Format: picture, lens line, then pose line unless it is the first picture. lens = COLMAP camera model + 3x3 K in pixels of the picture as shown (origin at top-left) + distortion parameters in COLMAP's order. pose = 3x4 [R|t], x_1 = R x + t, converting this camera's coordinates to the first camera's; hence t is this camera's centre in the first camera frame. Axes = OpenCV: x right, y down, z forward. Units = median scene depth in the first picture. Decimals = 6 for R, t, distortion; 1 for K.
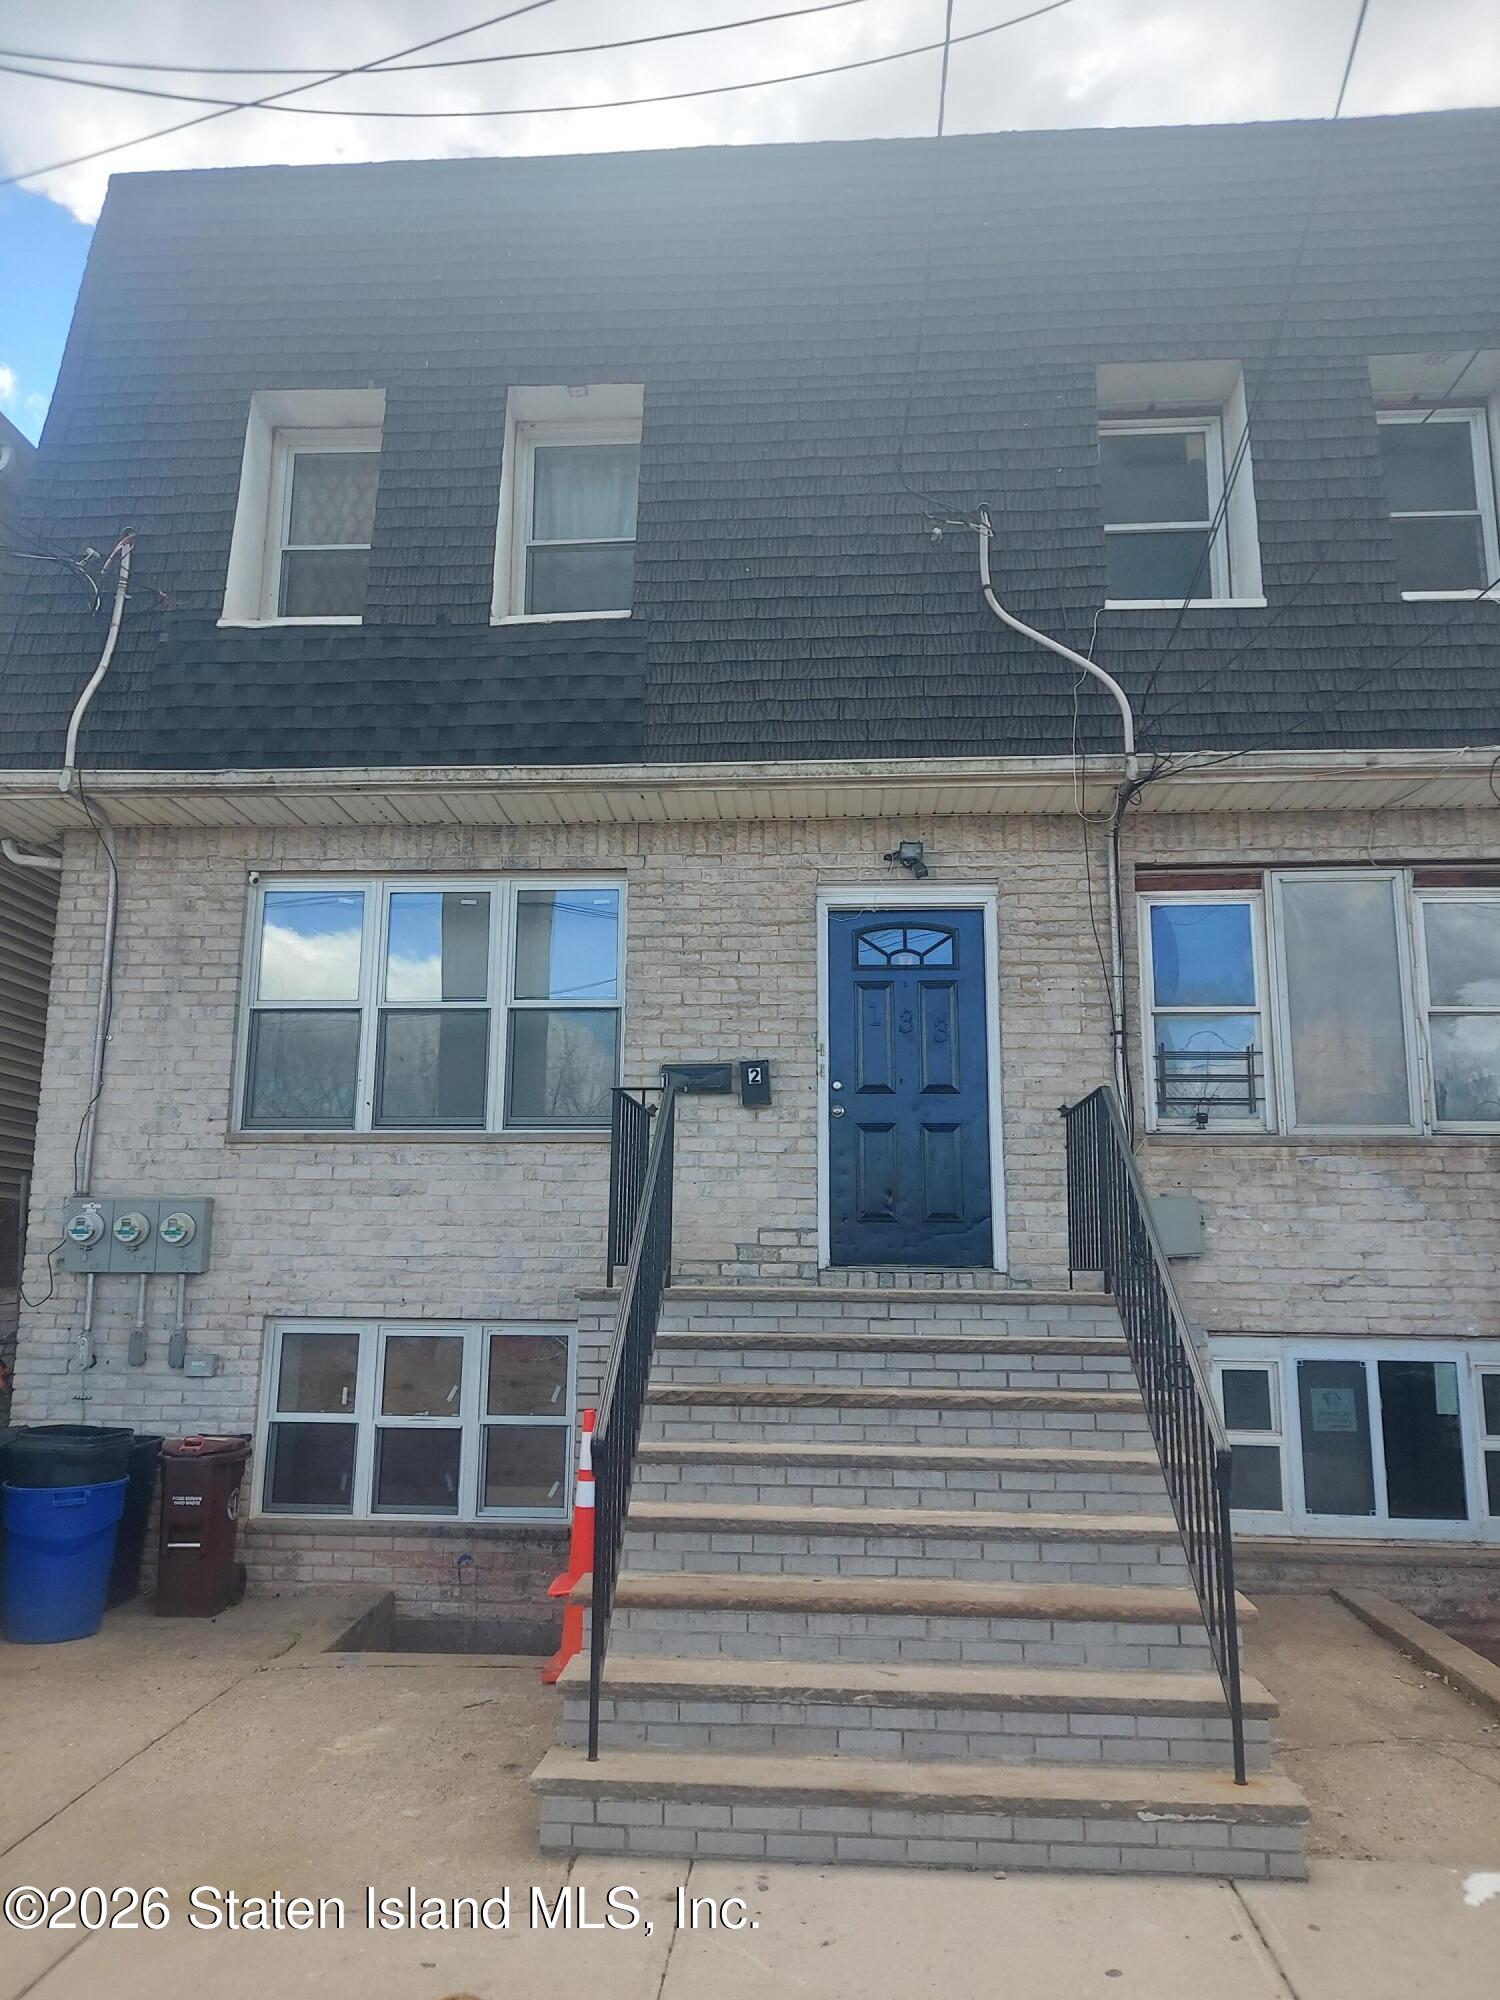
lens RADIAL K [[1417.1, 0, 750.0], [0, 1417.1, 1000.0], [0, 0, 1]] dist [0.011010, 0.000982]
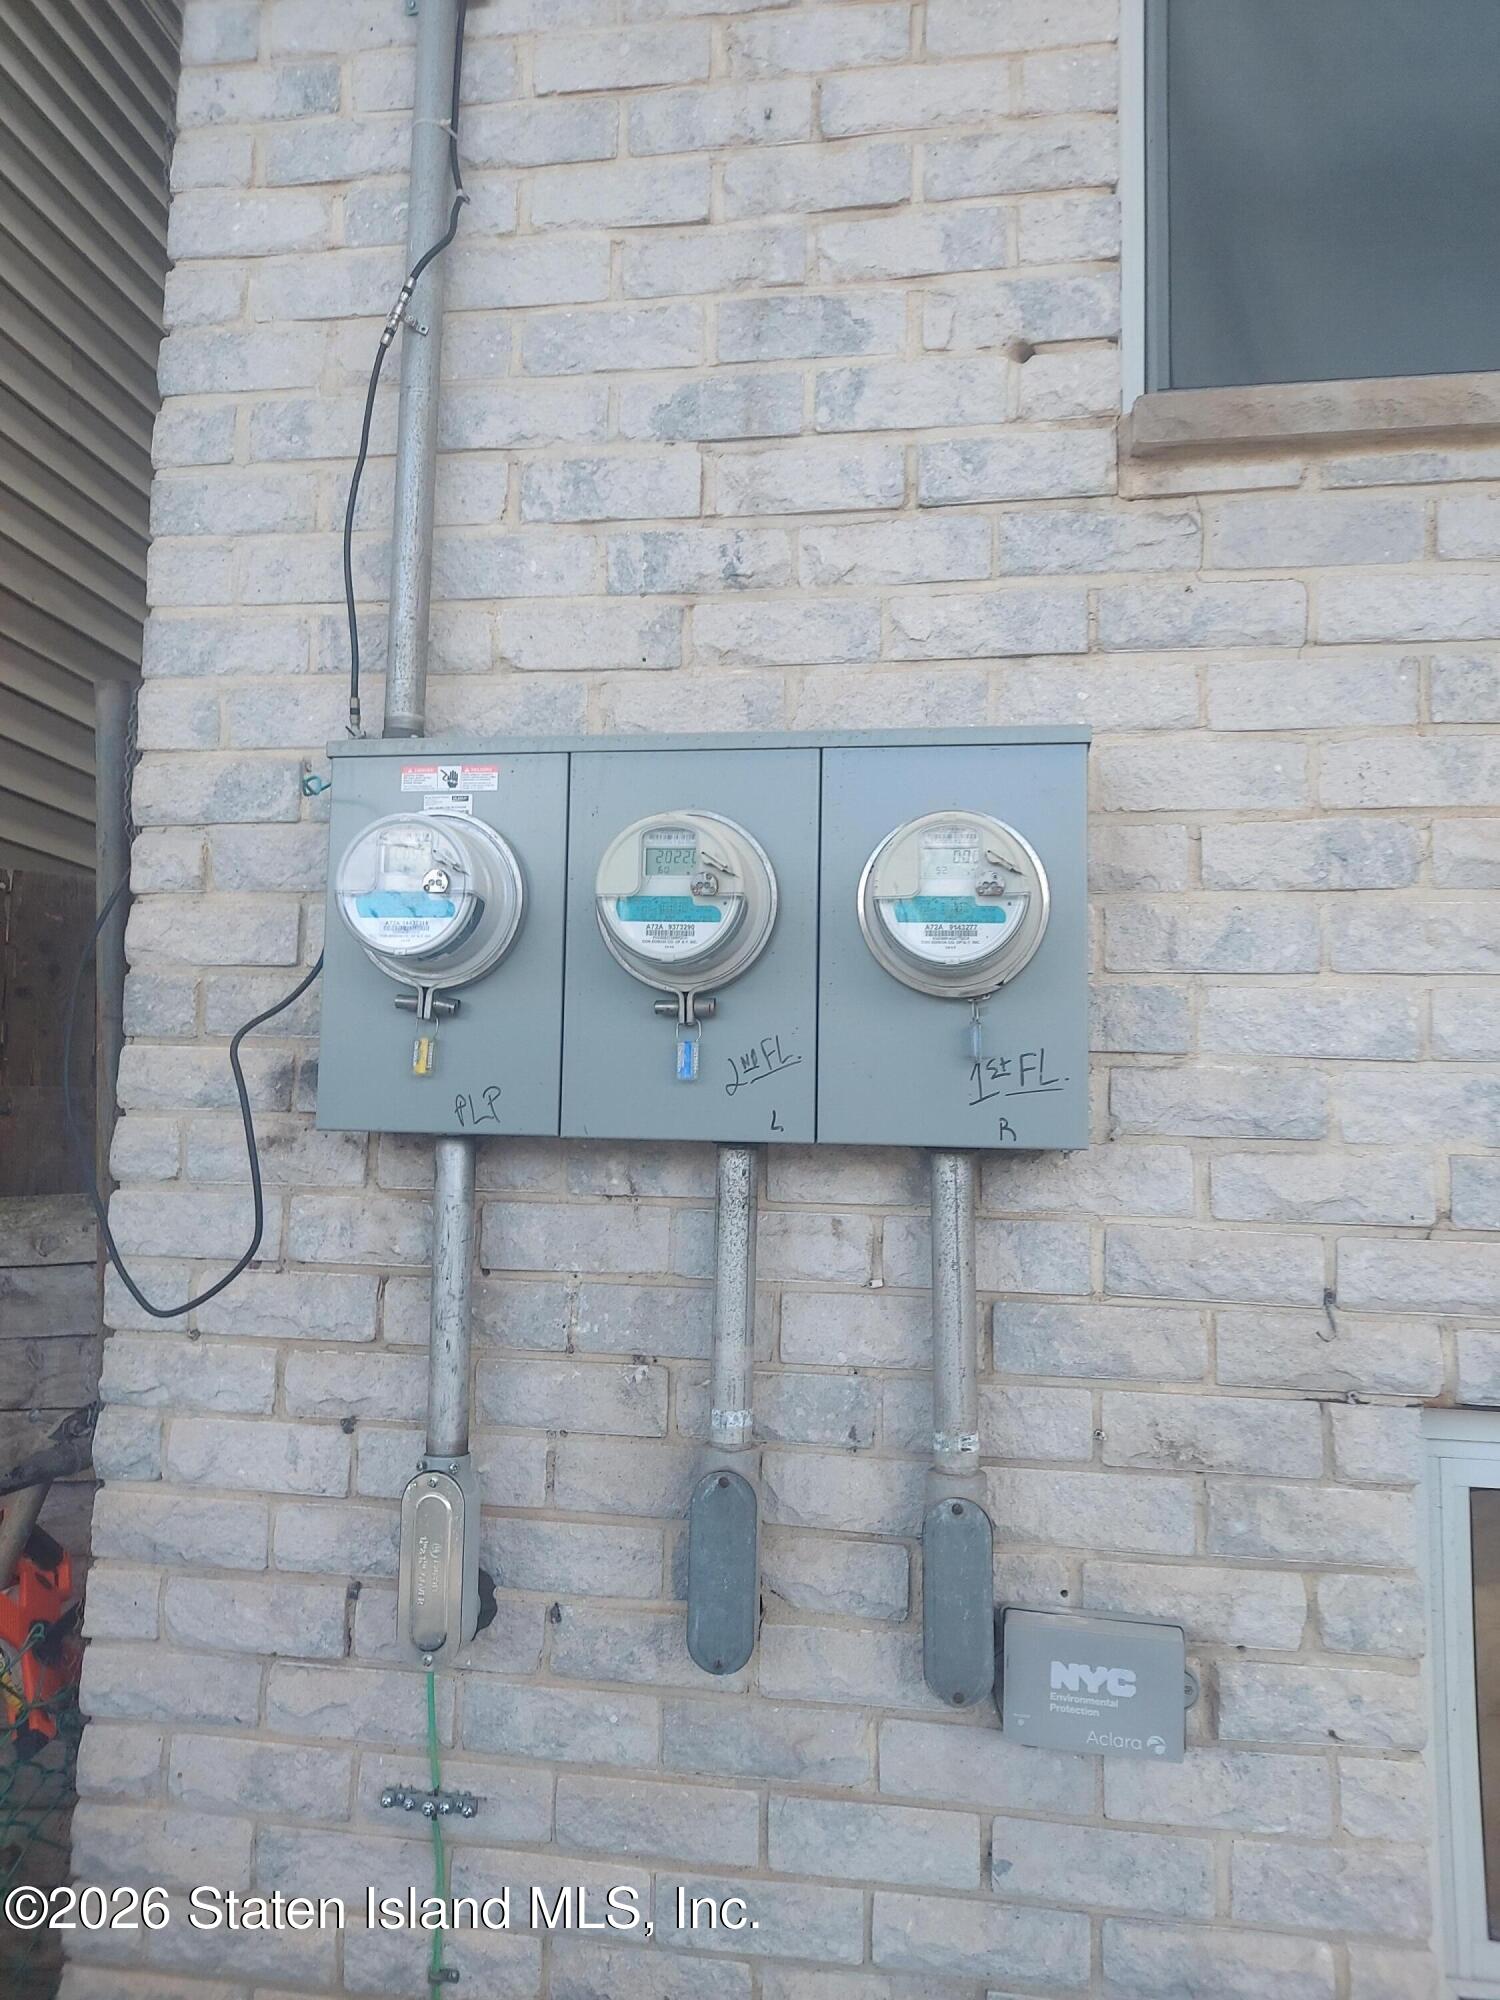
lens RADIAL K [[1461.3, 0, 708.7], [0, 1461.3, 995.9], [0, 0, 1]] dist [0.054029, -0.084396]
pose [[0.992978, 0.007409, -0.118067, -0.405831], [0.001882, 0.996921, 0.078389, 0.157368], [0.118284, -0.078060, 0.989907, 0.810050]]
